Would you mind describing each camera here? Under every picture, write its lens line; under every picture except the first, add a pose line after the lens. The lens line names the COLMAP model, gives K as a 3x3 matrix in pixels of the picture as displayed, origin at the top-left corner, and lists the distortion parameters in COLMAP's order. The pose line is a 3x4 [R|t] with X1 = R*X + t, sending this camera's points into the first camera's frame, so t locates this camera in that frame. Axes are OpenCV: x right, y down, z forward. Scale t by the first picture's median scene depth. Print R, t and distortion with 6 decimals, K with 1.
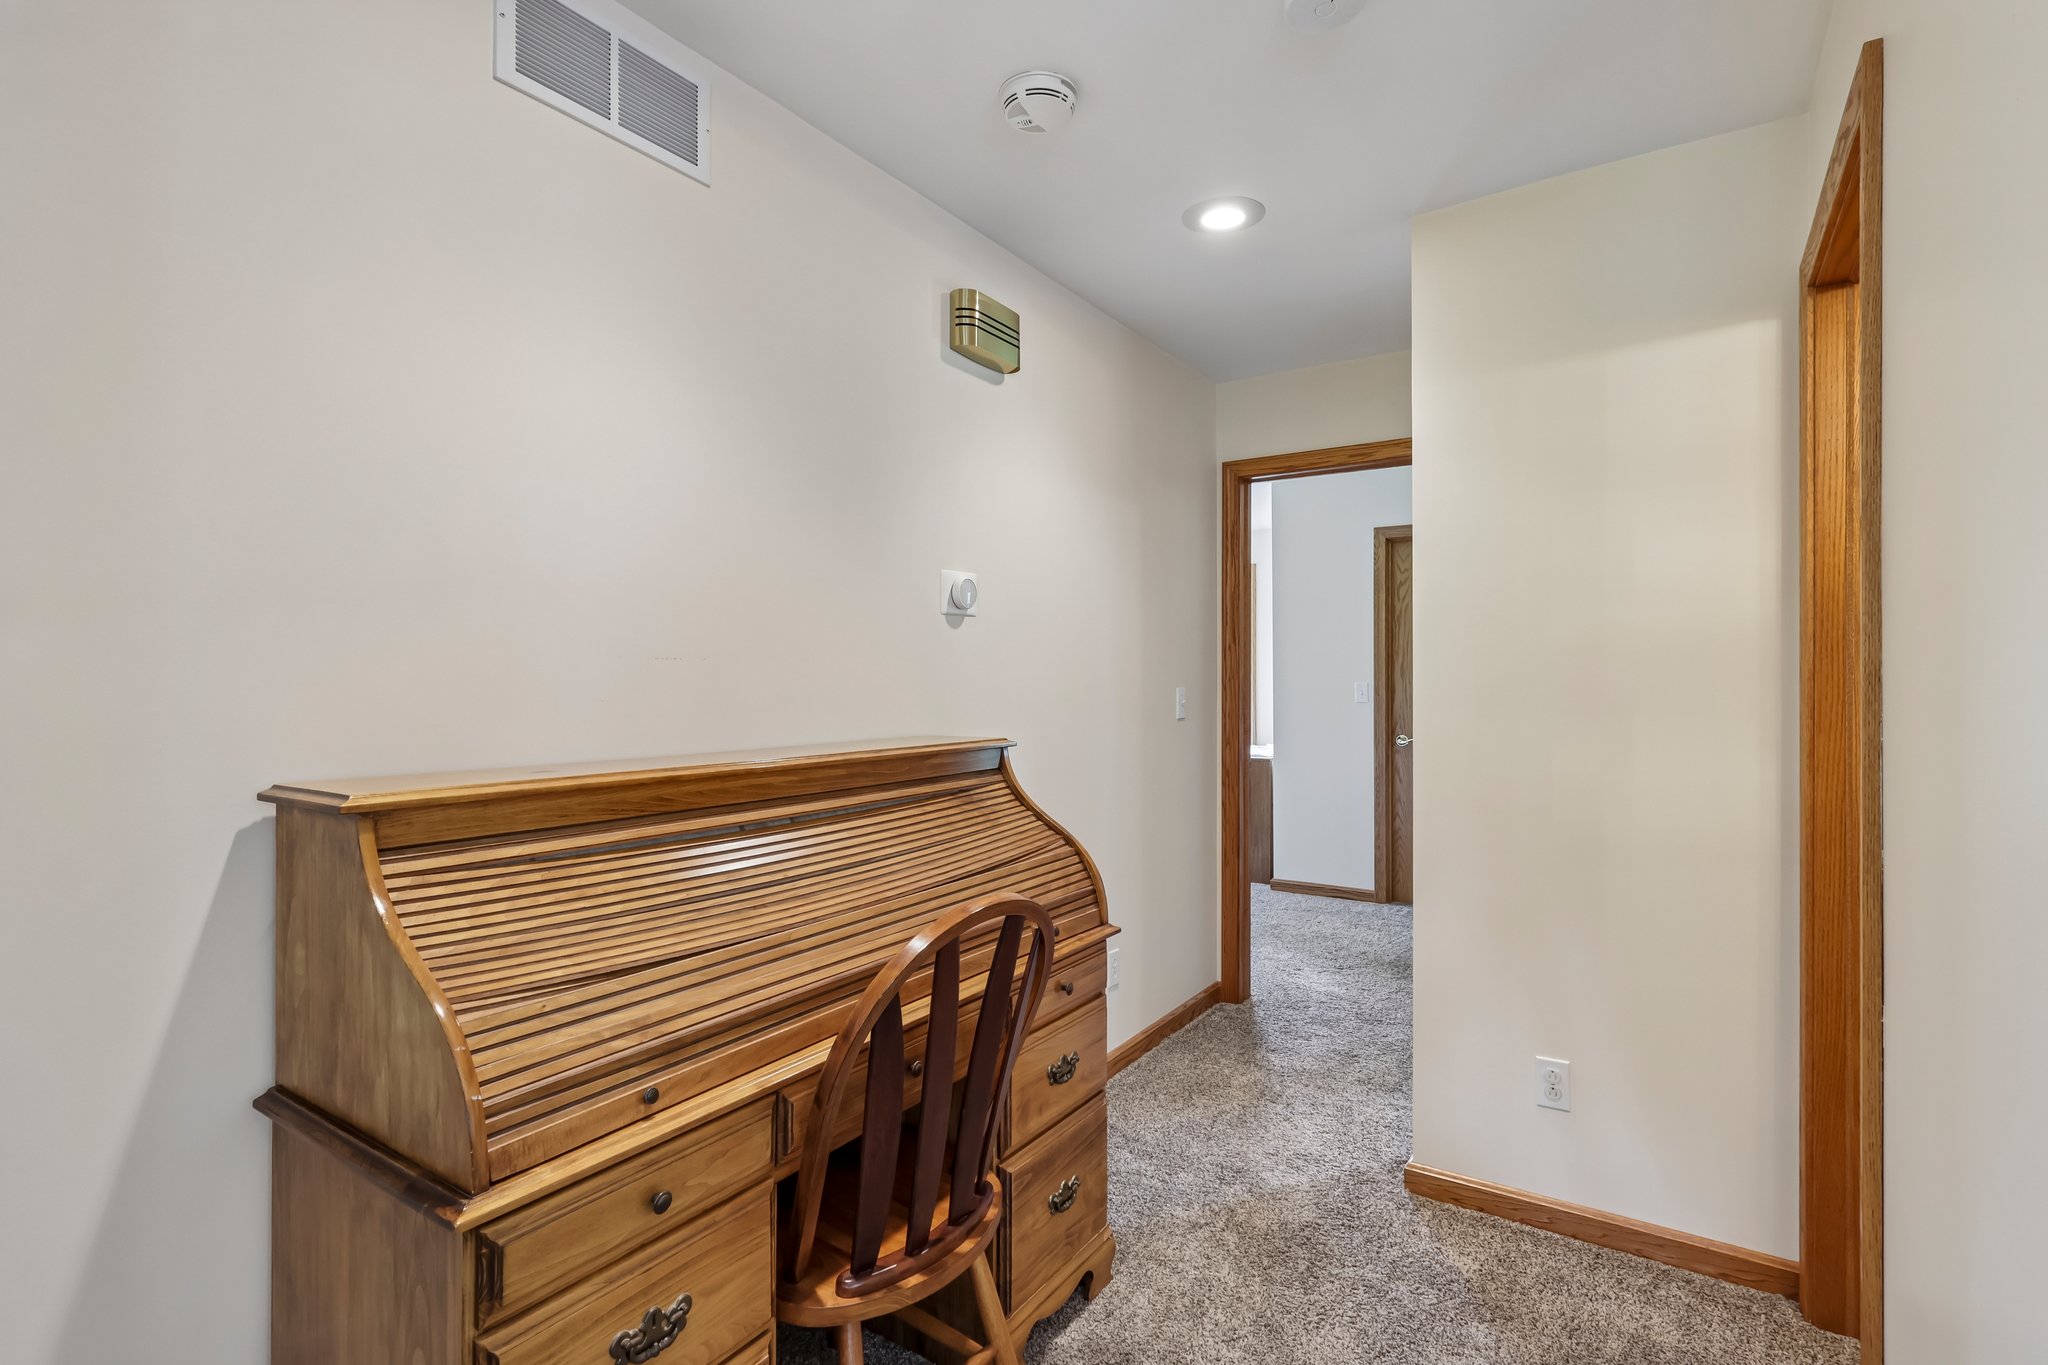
lens RADIAL K [[969.4, 0, 1013.4], [0, 969.4, 679.1], [0, 0, 1]] dist [0.000830, 0.000300]
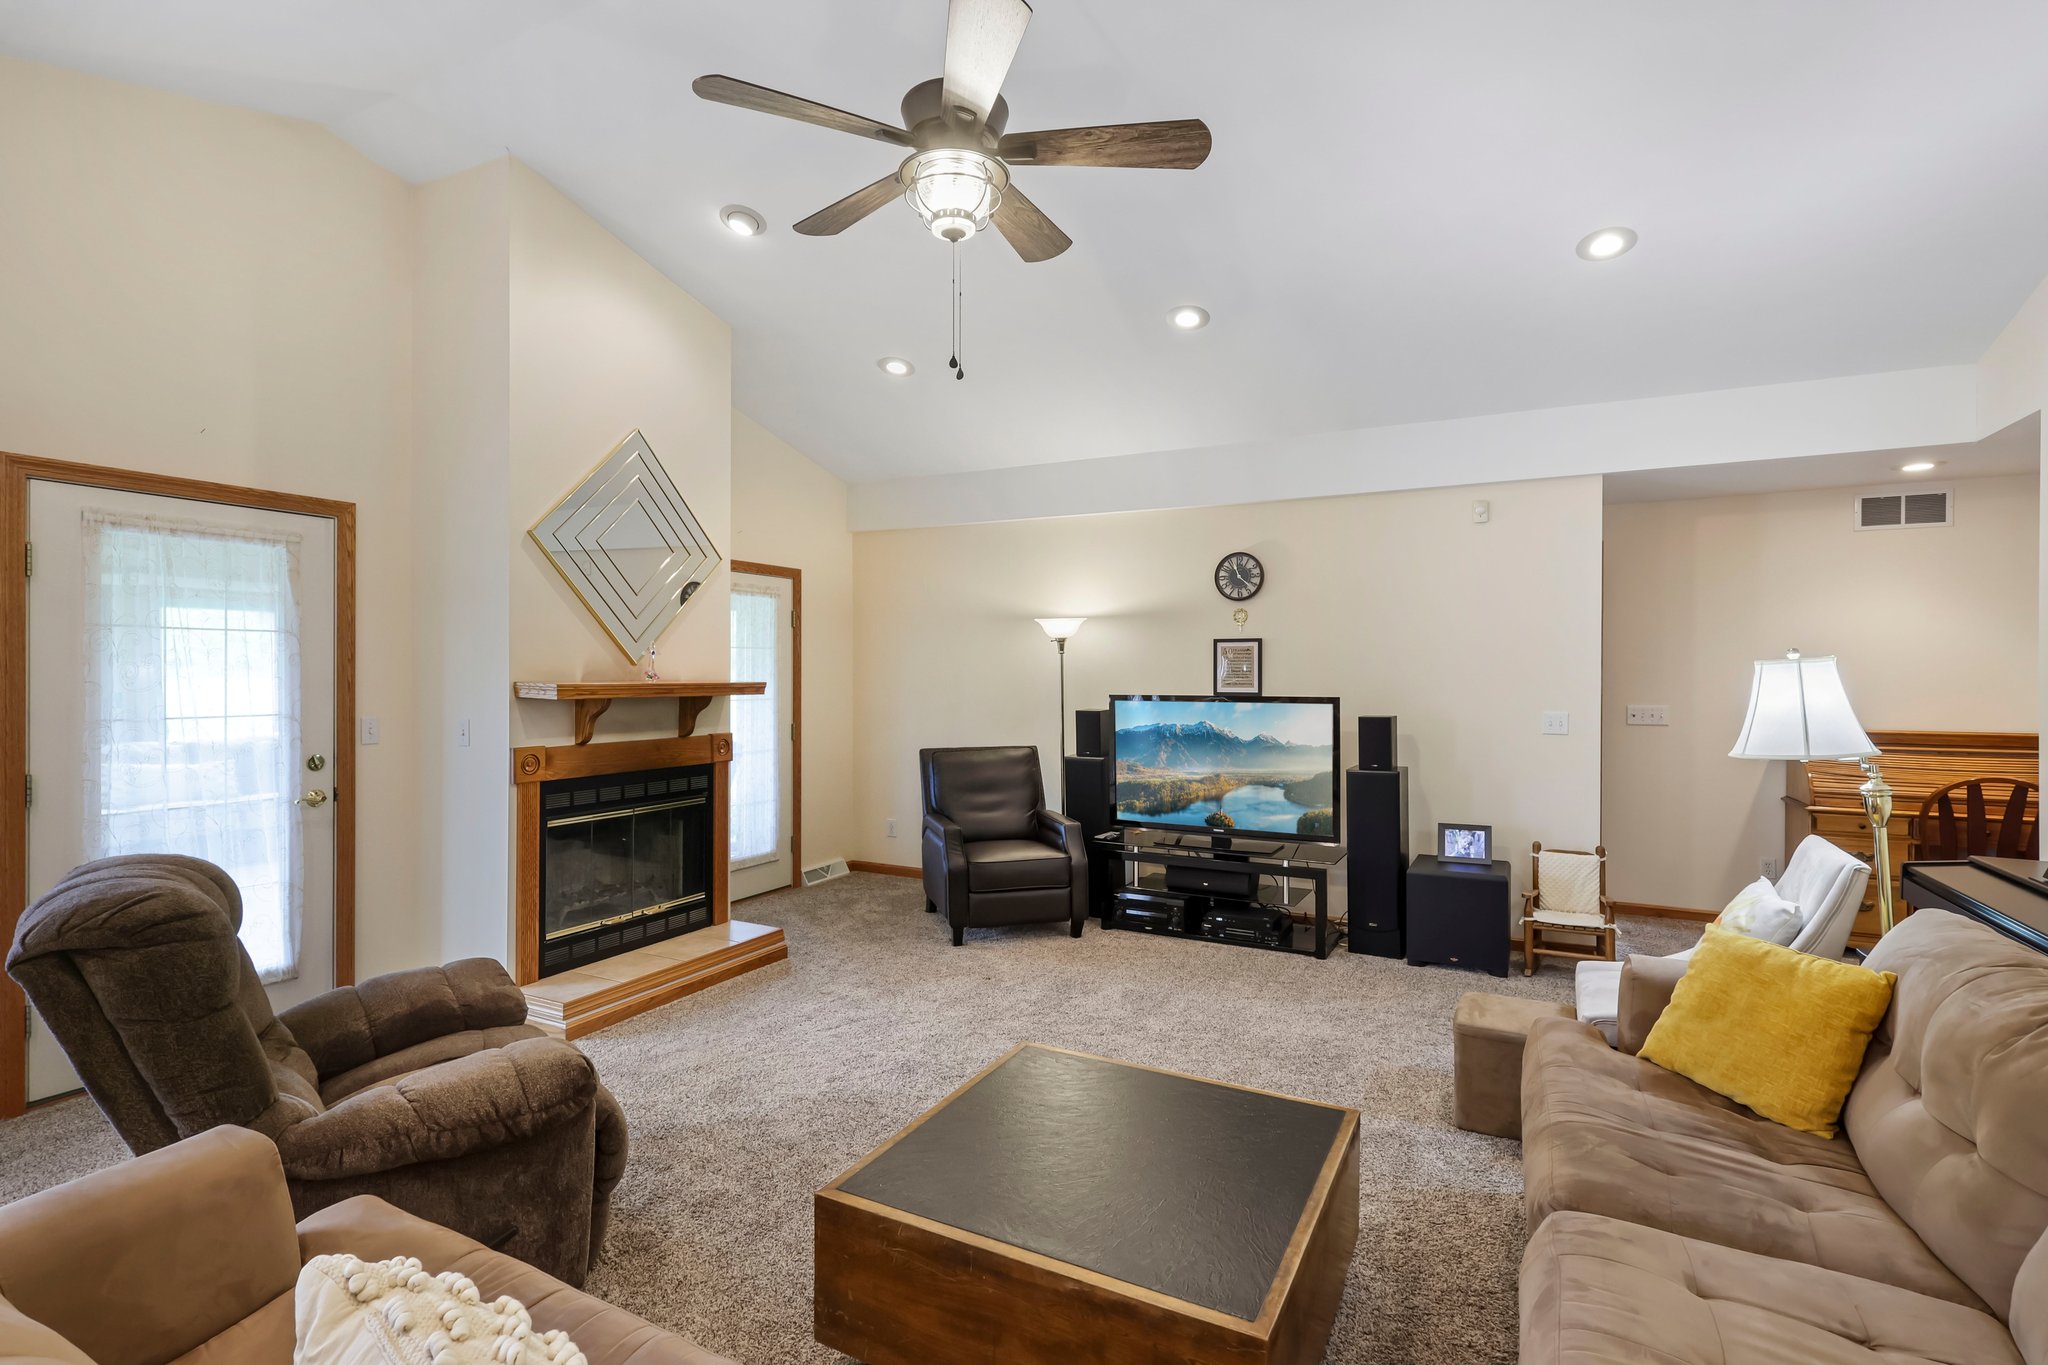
lens RADIAL K [[969.4, 0, 1013.4], [0, 969.4, 679.1], [0, 0, 1]] dist [0.000830, 0.000300]
pose [[0.110129, 0.002691, -0.993914, 2.773175], [0.001161, 0.999995, 0.002836, -0.105694], [0.993917, -0.001466, 0.110125, -2.547358]]
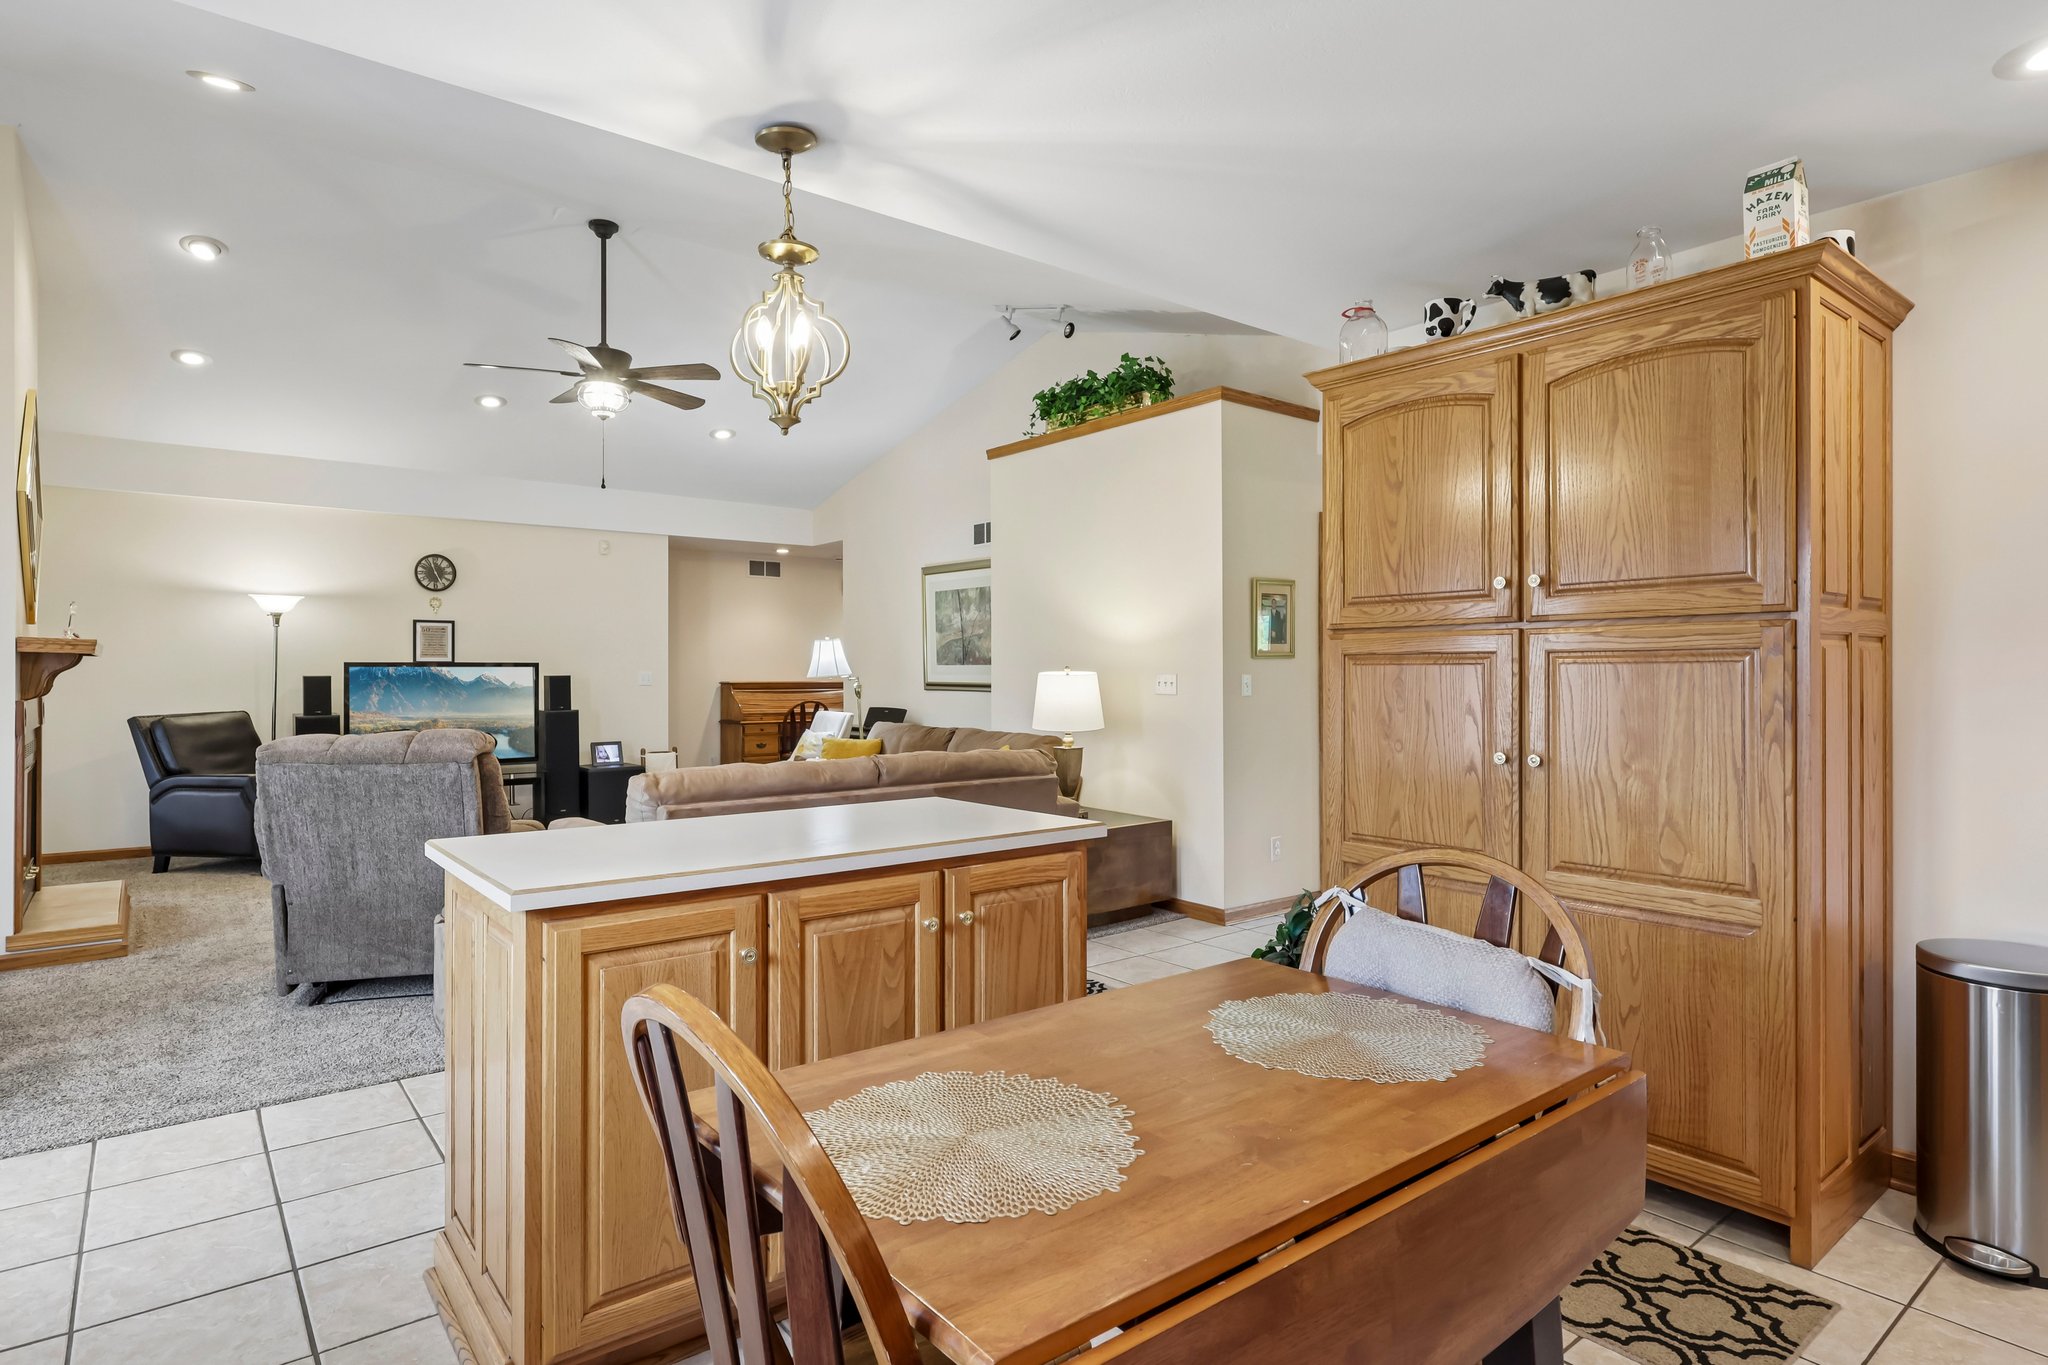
lens RADIAL K [[1090.3, 0, 1011.5], [0, 1090.3, 670.1], [0, 0, 1]] dist [0.000573, 0.000919]
pose [[0.952594, -0.002309, -0.304235, 3.646395], [0.002666, 0.999996, 0.000758, 0.012957], [0.304233, -0.001533, 0.952597, -5.853033]]
